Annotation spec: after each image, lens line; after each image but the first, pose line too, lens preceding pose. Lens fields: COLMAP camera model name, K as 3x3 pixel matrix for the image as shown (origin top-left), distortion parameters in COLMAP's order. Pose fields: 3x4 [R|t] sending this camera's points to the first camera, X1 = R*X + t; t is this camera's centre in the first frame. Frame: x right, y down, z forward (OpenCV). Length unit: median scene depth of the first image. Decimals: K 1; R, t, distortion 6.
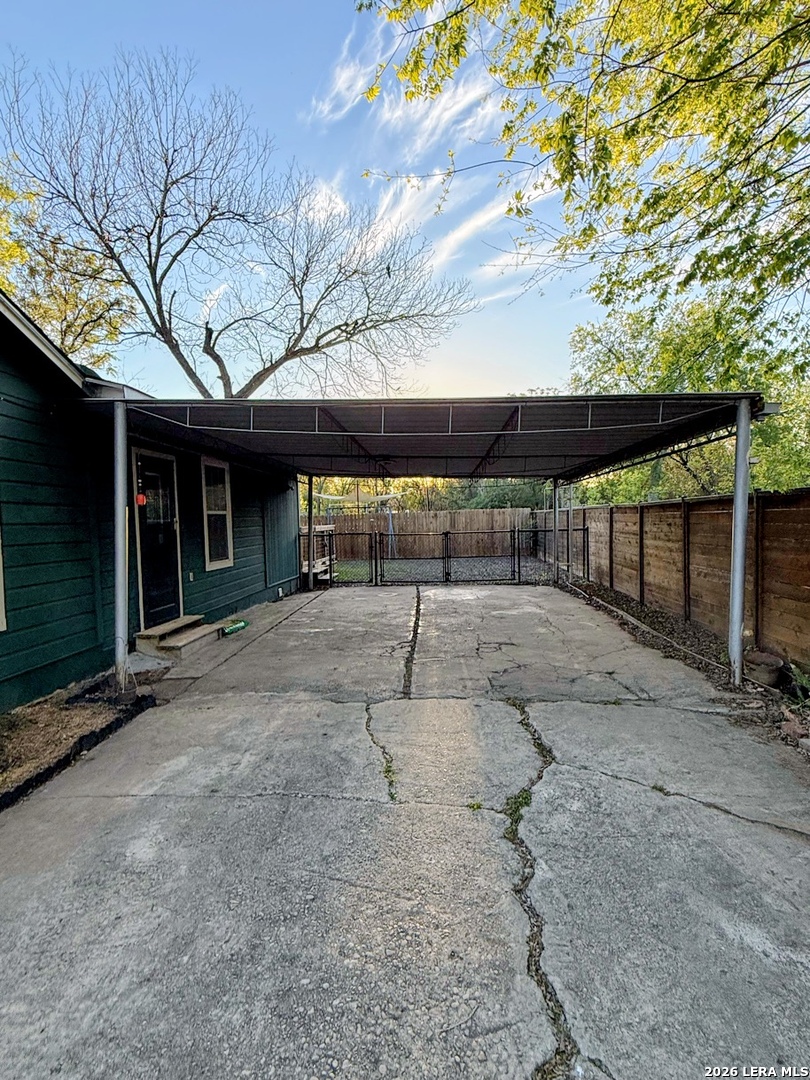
lens RADIAL K [[541.9, 0, 405.0], [0, 541.9, 540.0], [0, 0, 1]] dist [0.000801, 0.000556]
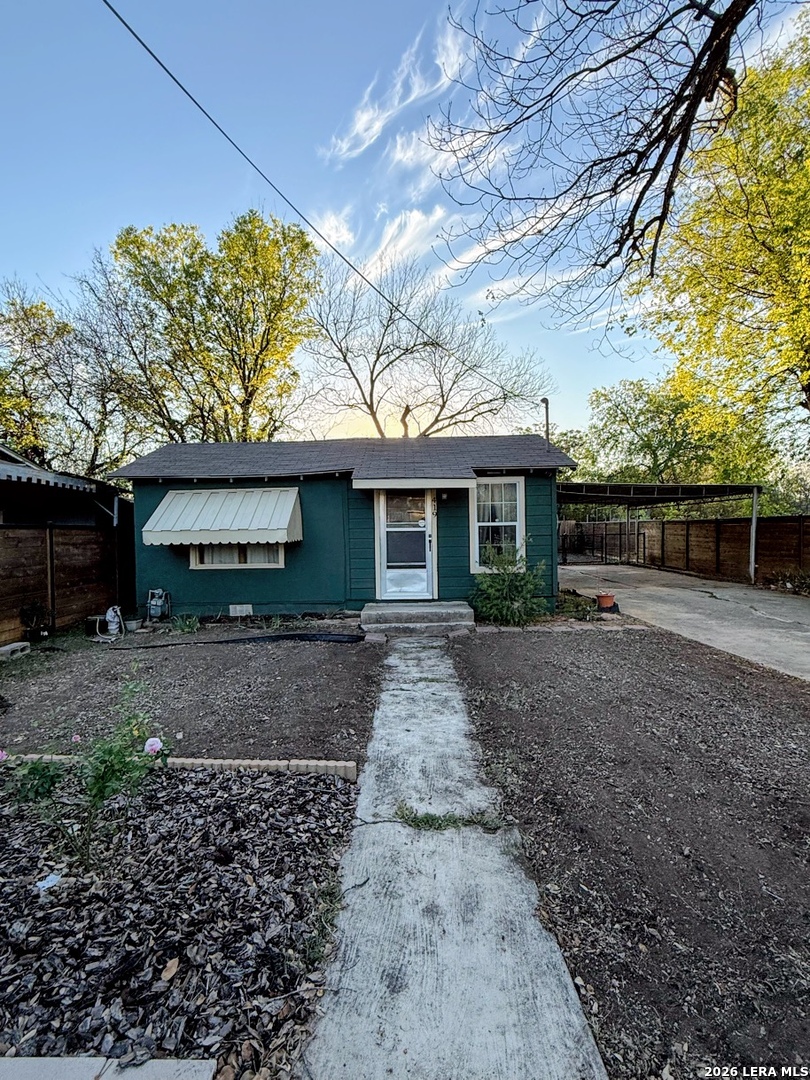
lens RADIAL K [[511.3, 0, 408.3], [0, 511.3, 564.1], [0, 0, 1]] dist [0.033734, 0.000166]
pose [[0.999015, 0.005840, 0.043996, -0.660708], [-0.007164, 0.999524, 0.029991, 0.044560], [-0.043800, -0.030277, 0.998581, -0.839304]]
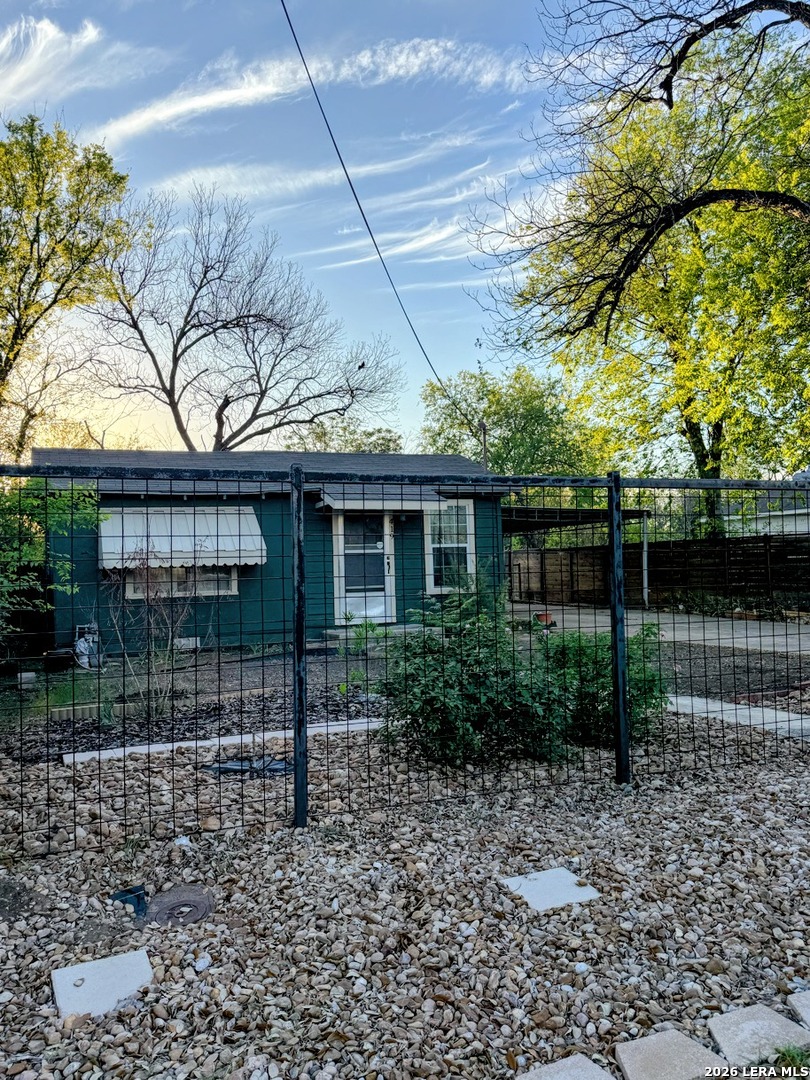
lens RADIAL K [[832.6, 0, 399.8], [0, 832.6, 573.5], [0, 0, 1]] dist [0.194440, 0.000067]
pose [[0.920751, -0.006882, 0.390090, -1.150085], [0.023155, 0.999046, -0.037029, 0.105488], [-0.389463, 0.043127, 0.920032, -1.298867]]
